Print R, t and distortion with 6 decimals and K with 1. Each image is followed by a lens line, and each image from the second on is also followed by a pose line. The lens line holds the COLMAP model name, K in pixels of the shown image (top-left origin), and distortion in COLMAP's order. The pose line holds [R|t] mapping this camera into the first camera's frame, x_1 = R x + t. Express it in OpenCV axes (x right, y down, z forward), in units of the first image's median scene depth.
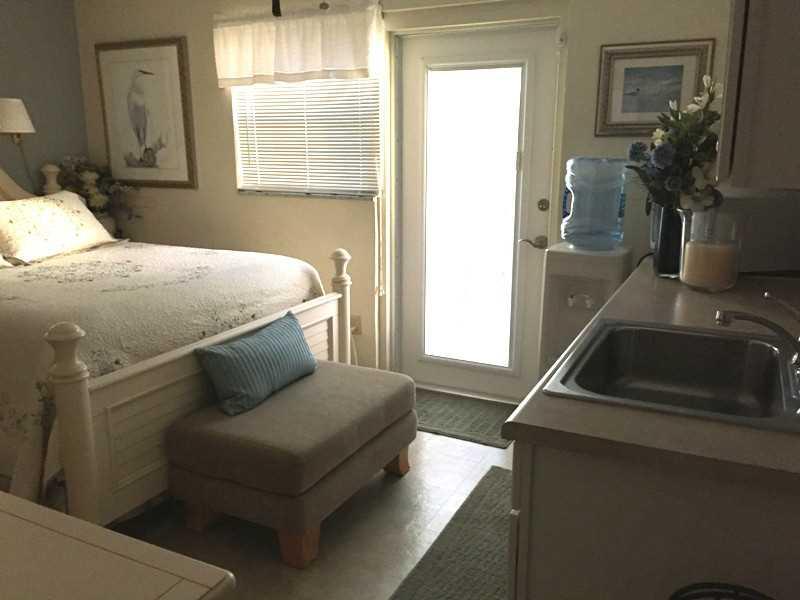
lens RADIAL K [[690.9, 0, 400.0], [0, 690.9, 300.0], [0, 0, 1]] dist [0.092116, -0.125312]
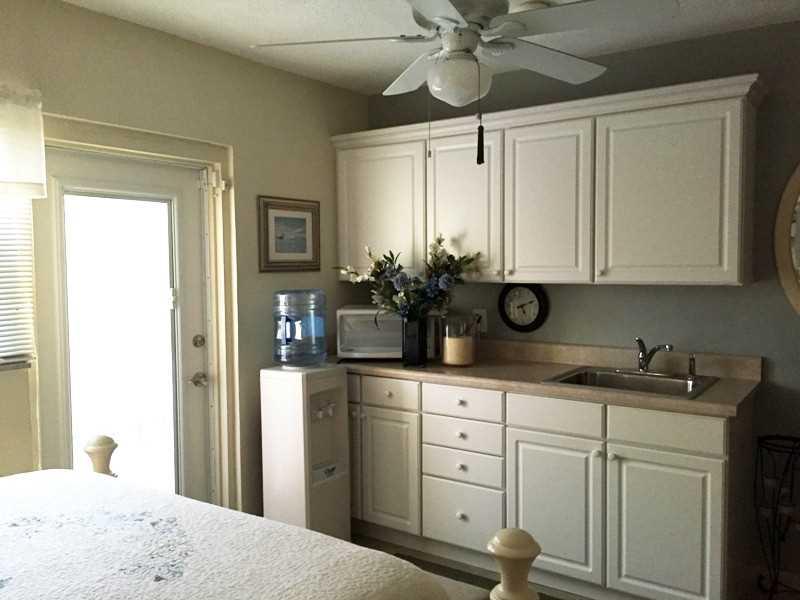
lens RADIAL K [[690.9, 0, 400.0], [0, 690.9, 300.0], [0, 0, 1]] dist [0.092116, -0.125312]
pose [[0.121696, -0.052160, 0.991196, -0.713036], [0.241217, 0.970234, 0.021441, -0.141540], [-0.962811, 0.236484, 0.130655, 0.574021]]
